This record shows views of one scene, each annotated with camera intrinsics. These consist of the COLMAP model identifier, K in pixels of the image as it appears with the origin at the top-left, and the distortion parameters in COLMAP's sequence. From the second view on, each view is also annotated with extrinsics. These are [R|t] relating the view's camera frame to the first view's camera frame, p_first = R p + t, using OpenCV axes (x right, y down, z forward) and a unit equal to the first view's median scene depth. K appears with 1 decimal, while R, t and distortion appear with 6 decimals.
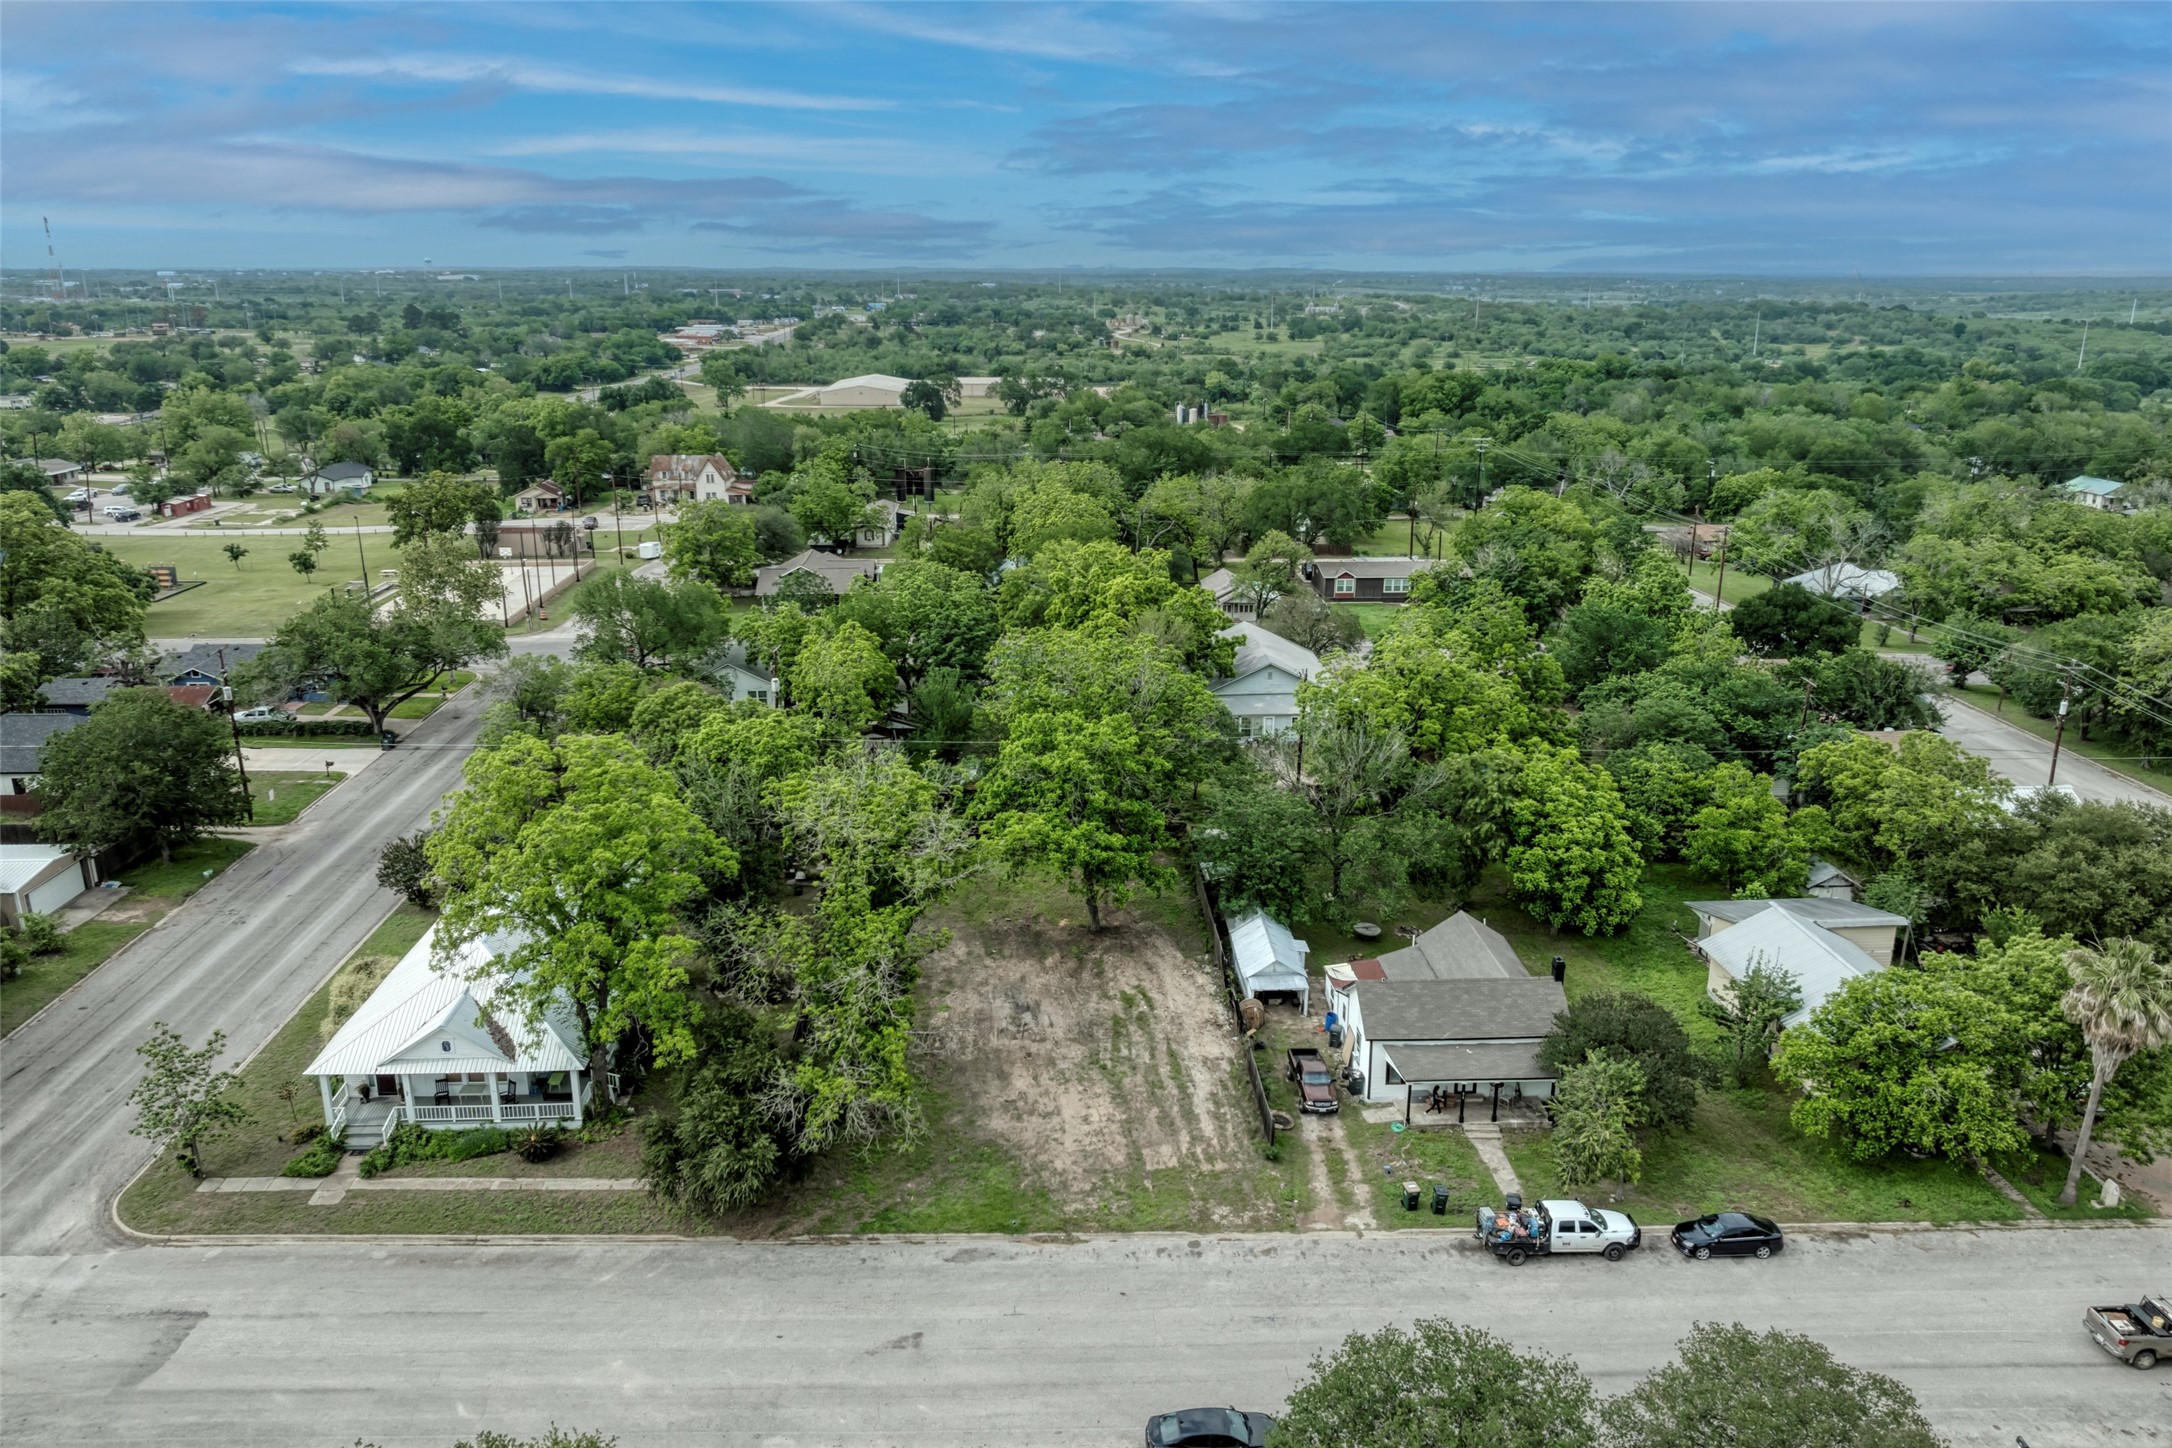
lens RADIAL K [[1515.0, 0, 1092.5], [0, 1515.0, 720.0], [0, 0, 1]] dist [-0.031963, 0.012103]
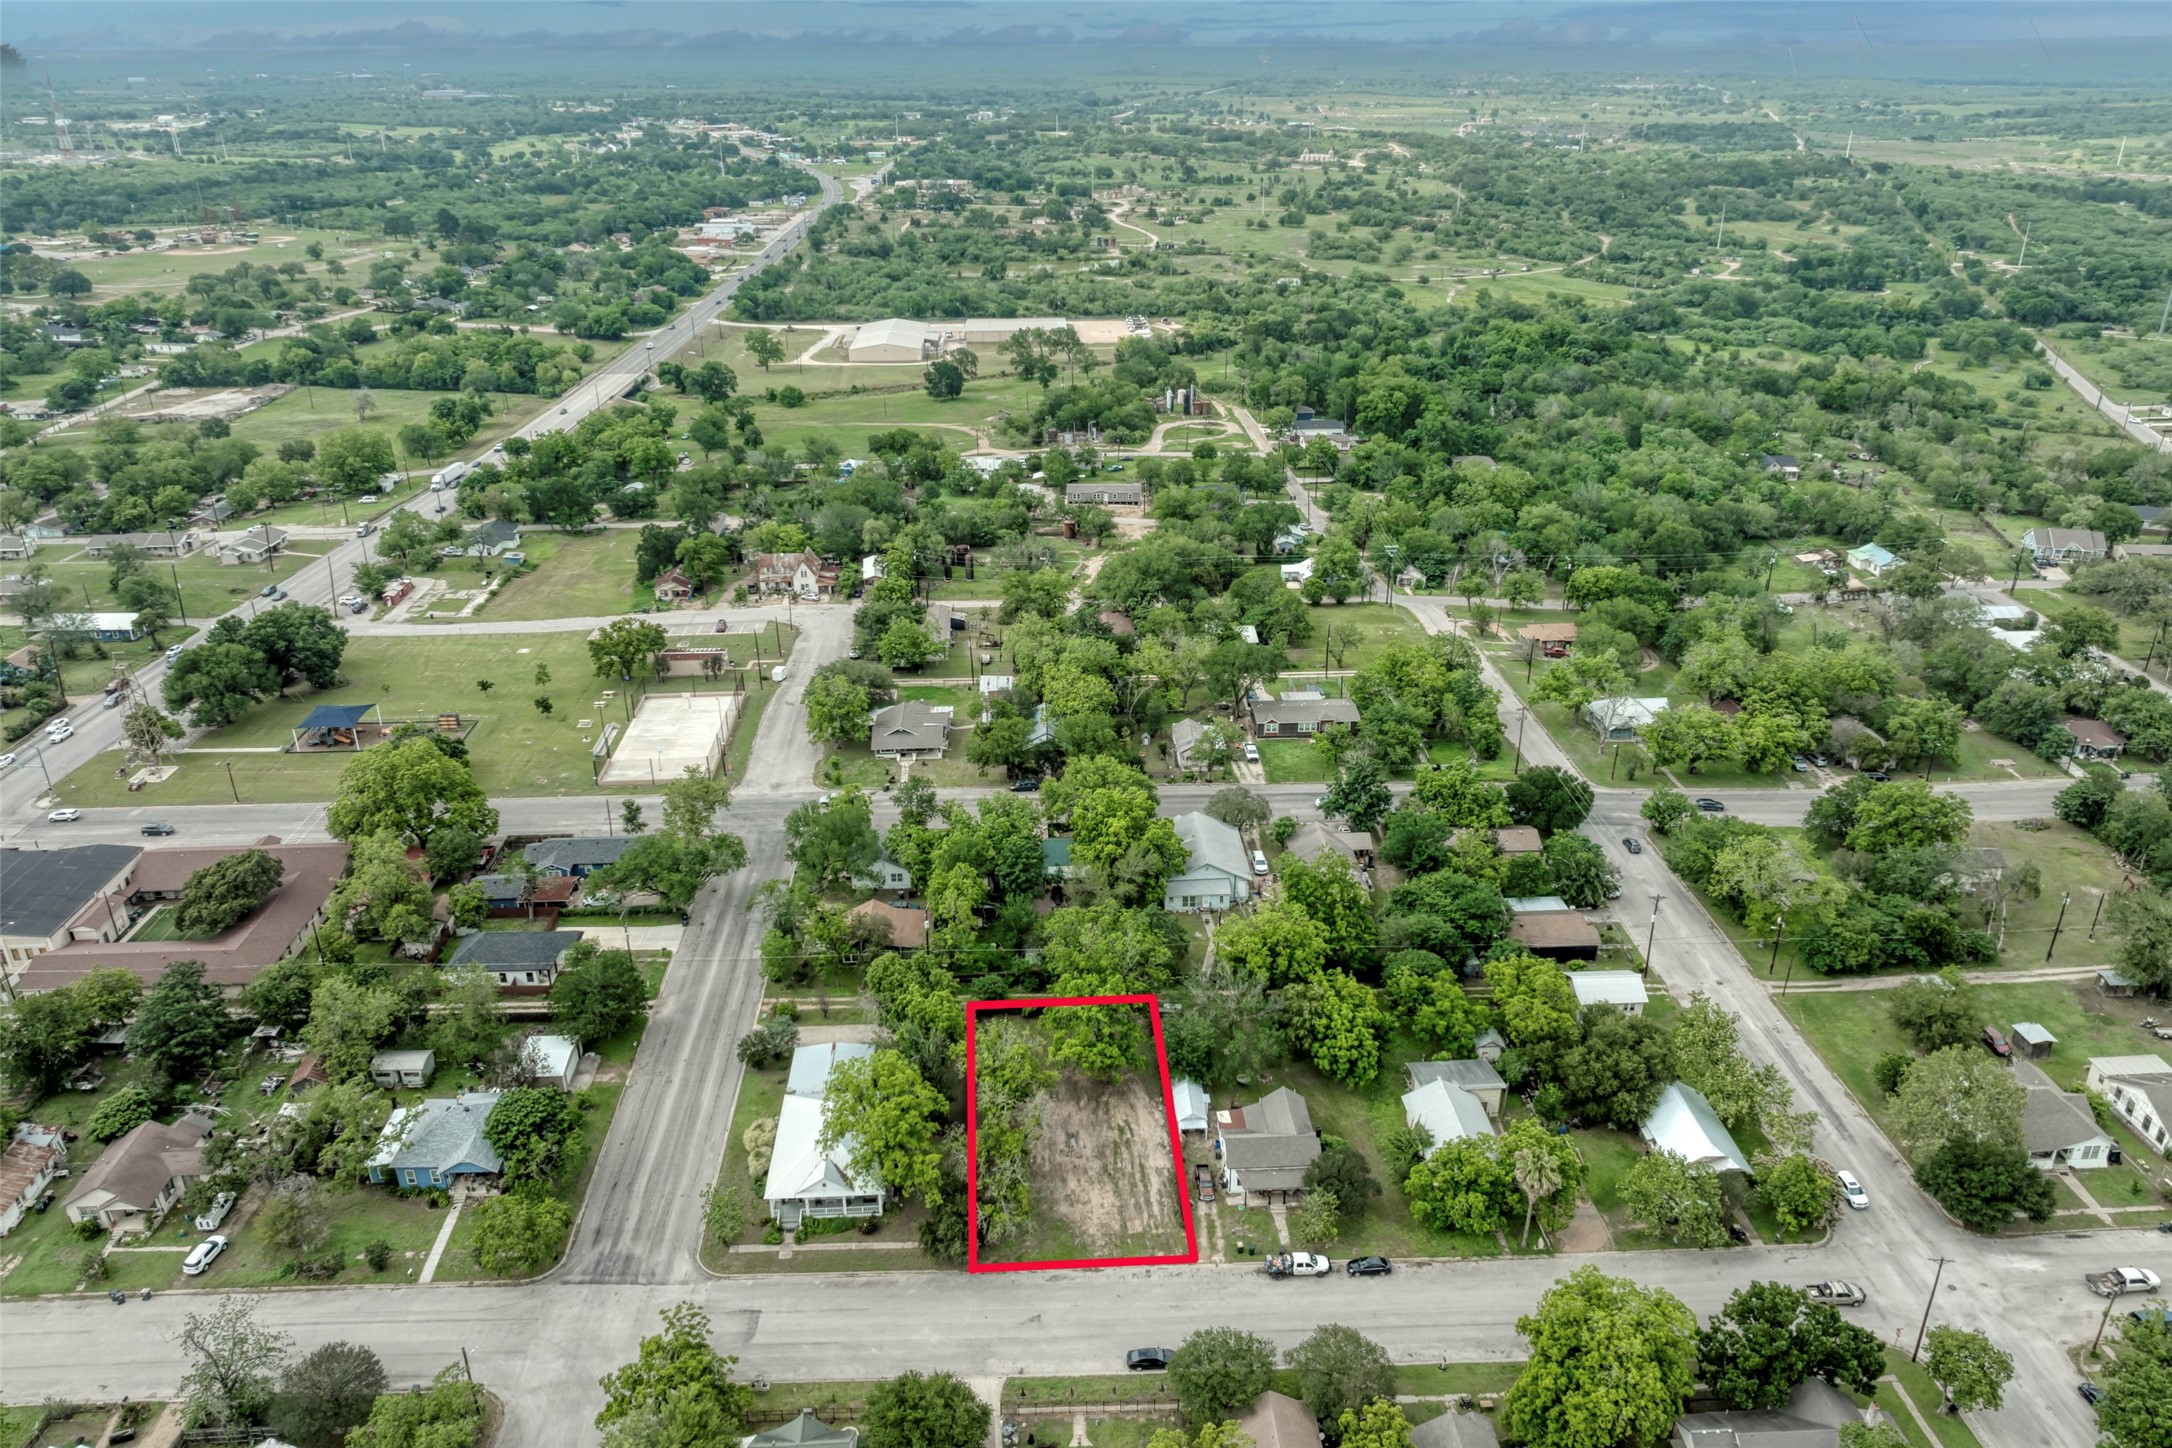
lens RADIAL K [[1515.0, 0, 1089.0], [0, 1515.0, 718.2], [0, 0, 1]] dist [-0.031963, 0.012103]
pose [[0.999956, -0.008763, -0.003360, -0.008827], [0.009136, 0.990824, 0.134846, -0.666980], [0.002147, -0.134871, 0.990861, -0.995107]]
